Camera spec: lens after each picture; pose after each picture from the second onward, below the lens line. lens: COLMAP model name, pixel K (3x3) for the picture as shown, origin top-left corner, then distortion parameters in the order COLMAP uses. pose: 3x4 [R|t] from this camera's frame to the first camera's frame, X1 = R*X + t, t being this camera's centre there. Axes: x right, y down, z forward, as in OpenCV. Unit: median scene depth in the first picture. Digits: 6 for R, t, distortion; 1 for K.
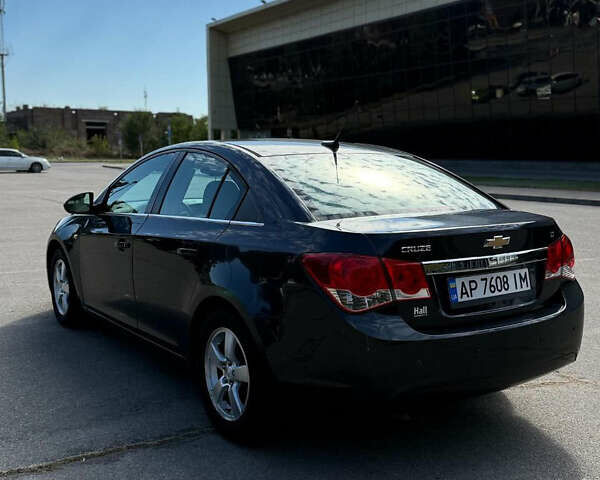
lens RADIAL K [[685.7, 0, 300.0], [0, 685.7, 240.0], [0, 0, 1]] dist [0.242722, -0.597183]
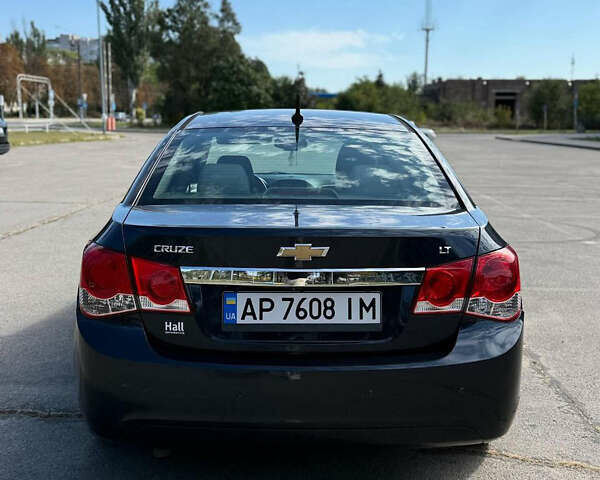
lens RADIAL K [[685.7, 0, 300.0], [0, 685.7, 240.0], [0, 0, 1]] dist [0.242722, -0.597183]
pose [[0.835919, 0.100051, -0.539657, 0.501836], [-0.077945, 0.994919, 0.063720, -0.041477], [0.543290, -0.011201, 0.839470, 0.290032]]
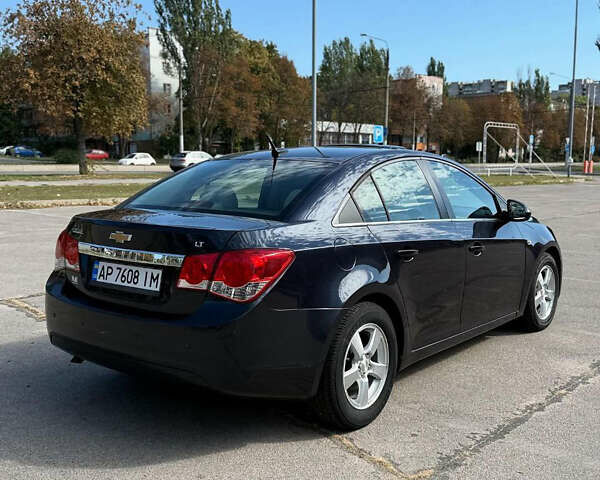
lens RADIAL K [[685.7, 0, 300.0], [0, 685.7, 240.0], [0, 0, 1]] dist [0.242722, -0.597183]
pose [[0.304851, 0.110214, -0.946002, 1.068958], [-0.127603, 0.989053, 0.074109, -0.083700], [0.943813, 0.098121, 0.315577, 0.687625]]
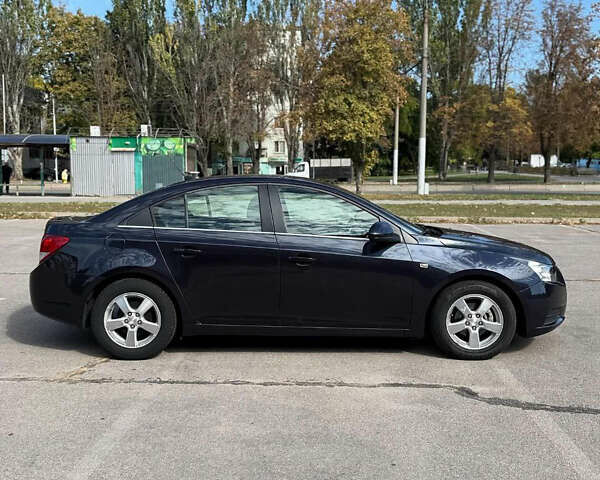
lens RADIAL K [[685.7, 0, 300.0], [0, 685.7, 240.0], [0, 0, 1]] dist [0.242722, -0.597183]
pose [[-0.555589, 0.074549, -0.828109, 1.204488], [-0.110826, 0.980445, 0.162618, -0.282712], [0.824038, 0.182125, -0.536462, 2.051569]]
